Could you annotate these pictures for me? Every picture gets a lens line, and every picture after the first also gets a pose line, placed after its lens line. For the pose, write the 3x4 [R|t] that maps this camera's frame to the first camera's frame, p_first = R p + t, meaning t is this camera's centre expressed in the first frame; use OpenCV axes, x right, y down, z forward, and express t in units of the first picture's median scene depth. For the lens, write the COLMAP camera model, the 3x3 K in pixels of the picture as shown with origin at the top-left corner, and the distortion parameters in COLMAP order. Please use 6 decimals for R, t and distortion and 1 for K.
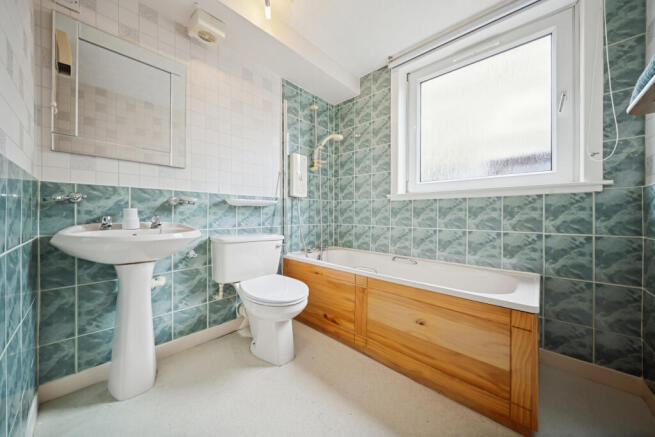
lens RADIAL K [[229.1, 0, 324.6], [0, 229.1, 215.4], [0, 0, 1]] dist [0.001822, -0.000010]
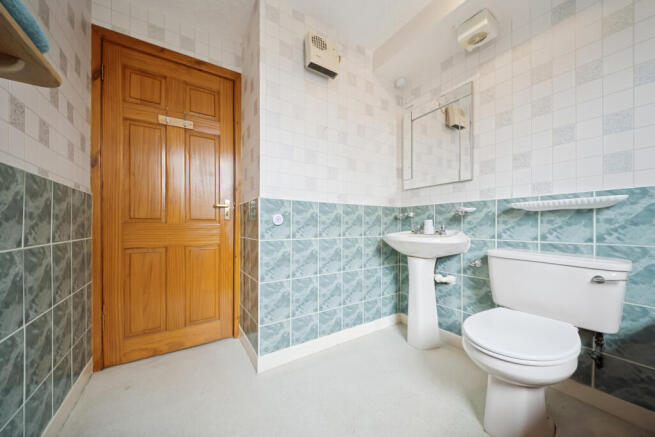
lens RADIAL K [[229.1, 0, 324.9], [0, 229.1, 224.2], [0, 0, 1]] dist [0.001822, -0.000010]
pose [[-0.246298, -0.004199, -0.969185, 0.535097], [0.005841, 0.999966, -0.005817, -0.000079], [0.969176, -0.007094, -0.246265, 0.571797]]
